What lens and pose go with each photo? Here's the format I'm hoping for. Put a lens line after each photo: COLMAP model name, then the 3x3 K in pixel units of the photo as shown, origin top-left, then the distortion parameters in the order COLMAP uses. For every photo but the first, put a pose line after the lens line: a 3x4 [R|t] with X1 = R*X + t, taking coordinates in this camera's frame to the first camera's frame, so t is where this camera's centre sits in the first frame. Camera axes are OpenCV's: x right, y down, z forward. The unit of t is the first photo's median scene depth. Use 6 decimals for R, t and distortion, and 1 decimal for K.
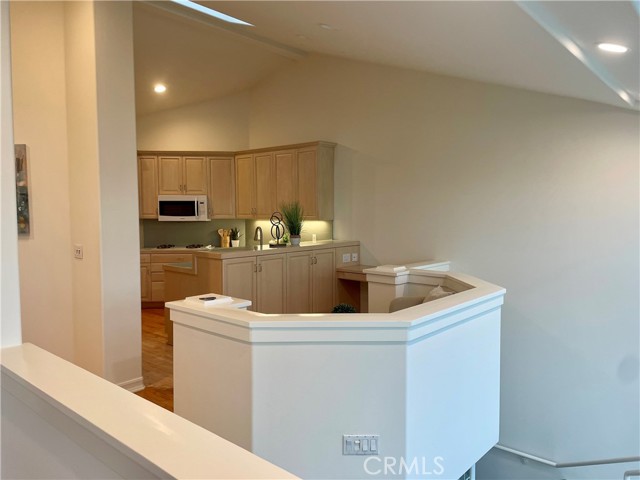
lens RADIAL K [[482.9, 0, 317.9], [0, 482.9, 243.0], [0, 0, 1]] dist [0.076625, -0.091531]
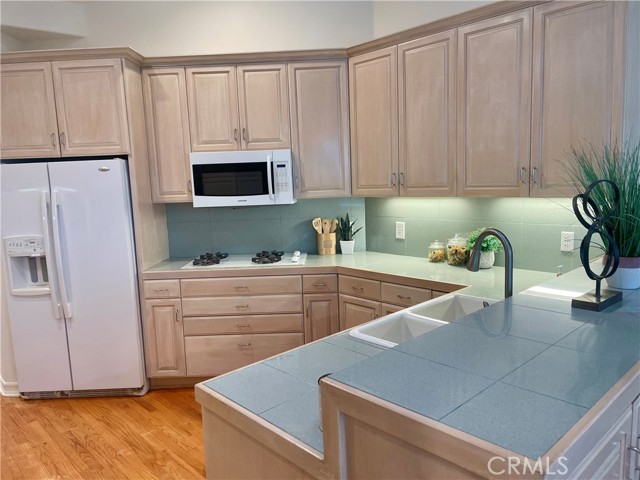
lens RADIAL K [[482.9, 0, 321.7], [0, 482.9, 245.0], [0, 0, 1]] dist [0.076625, -0.091531]
pose [[0.995364, -0.024364, -0.093043, -0.157674], [0.030676, 0.997279, 0.067031, -0.036276], [0.091156, -0.069575, 0.993403, 0.531051]]
